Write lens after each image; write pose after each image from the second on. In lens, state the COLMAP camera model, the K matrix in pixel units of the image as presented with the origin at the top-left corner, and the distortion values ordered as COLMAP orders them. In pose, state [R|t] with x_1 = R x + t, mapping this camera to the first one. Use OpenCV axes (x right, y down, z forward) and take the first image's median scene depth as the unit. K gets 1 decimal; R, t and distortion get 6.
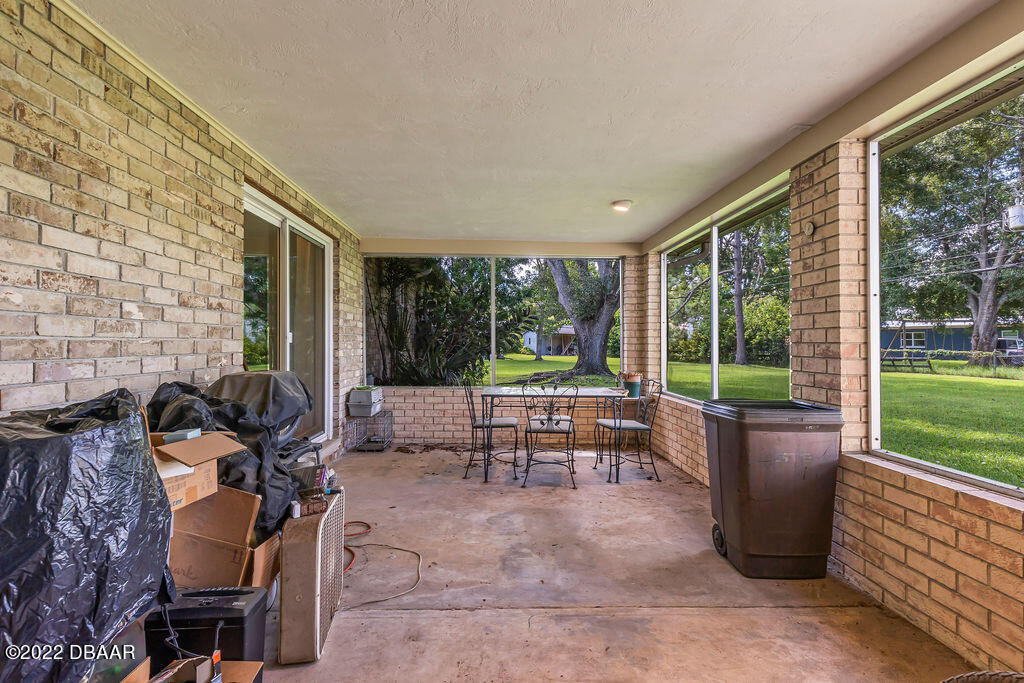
lens RADIAL K [[468.3, 0, 510.0], [0, 468.3, 344.5], [0, 0, 1]] dist [0.000103, 0.004201]
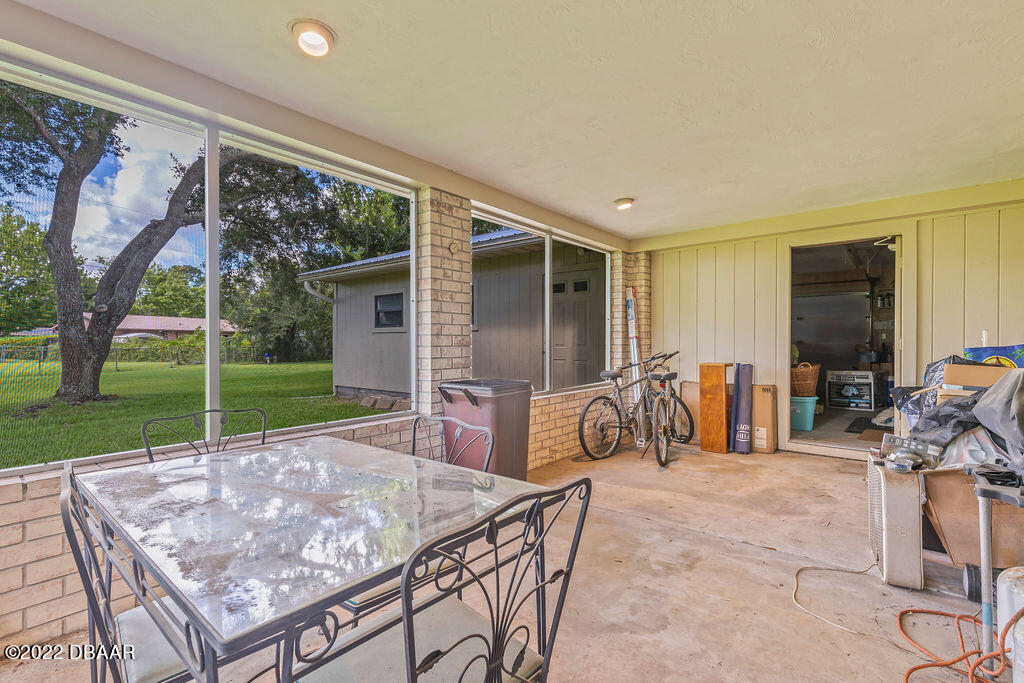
lens RADIAL K [[468.3, 0, 510.0], [0, 468.3, 344.5], [0, 0, 1]] dist [0.000103, 0.004201]
pose [[-0.748982, -0.003303, 0.662582, -0.357967], [-0.002813, 0.999994, 0.001805, 0.021043], [-0.662584, -0.000512, -0.748987, 1.925675]]
